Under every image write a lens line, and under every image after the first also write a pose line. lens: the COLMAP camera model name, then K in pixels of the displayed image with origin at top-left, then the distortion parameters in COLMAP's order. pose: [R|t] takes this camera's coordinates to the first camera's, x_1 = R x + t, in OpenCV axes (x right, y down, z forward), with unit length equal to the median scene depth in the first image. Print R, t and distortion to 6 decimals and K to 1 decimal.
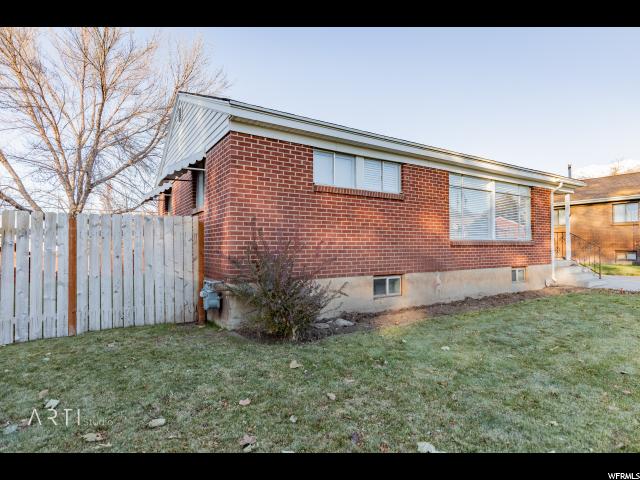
lens RADIAL K [[344.8, 0, 322.1], [0, 344.8, 239.6], [0, 0, 1]] dist [0.000168, 0.000159]
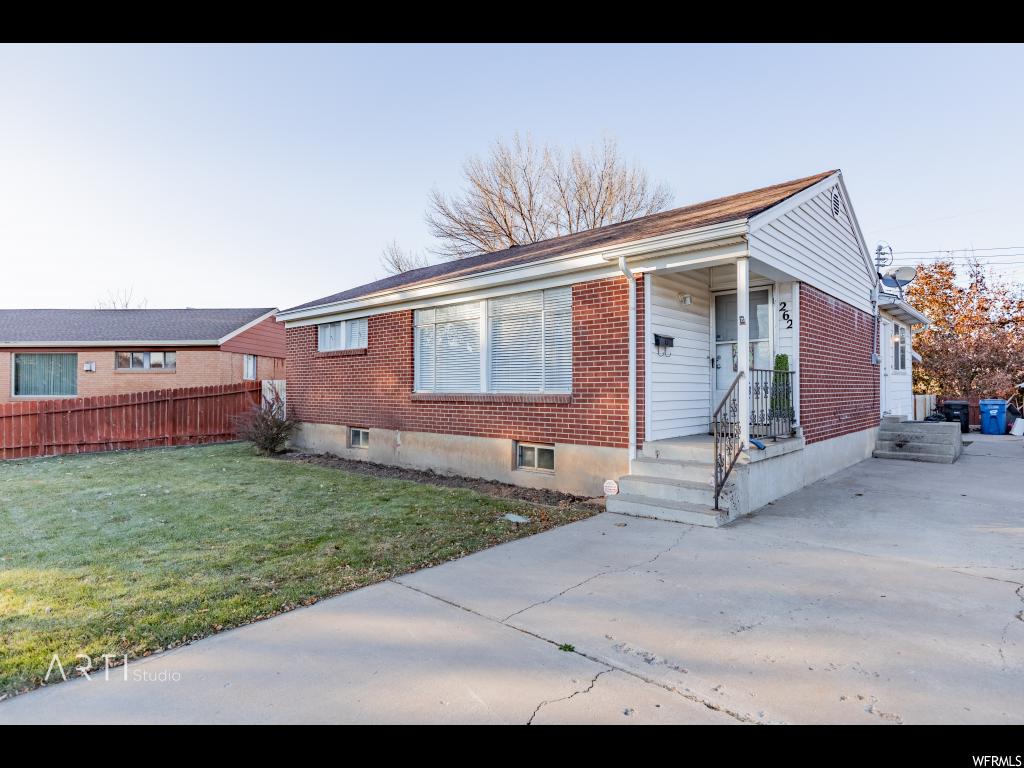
lens RADIAL K [[551.7, 0, 508.5], [0, 551.7, 386.5], [0, 0, 1]] dist [0.000168, 0.000159]
pose [[0.248511, -0.007394, -0.968601, 1.767920], [0.011788, 0.999920, -0.004609, -0.007303], [0.968557, -0.010273, 0.248578, 0.936372]]
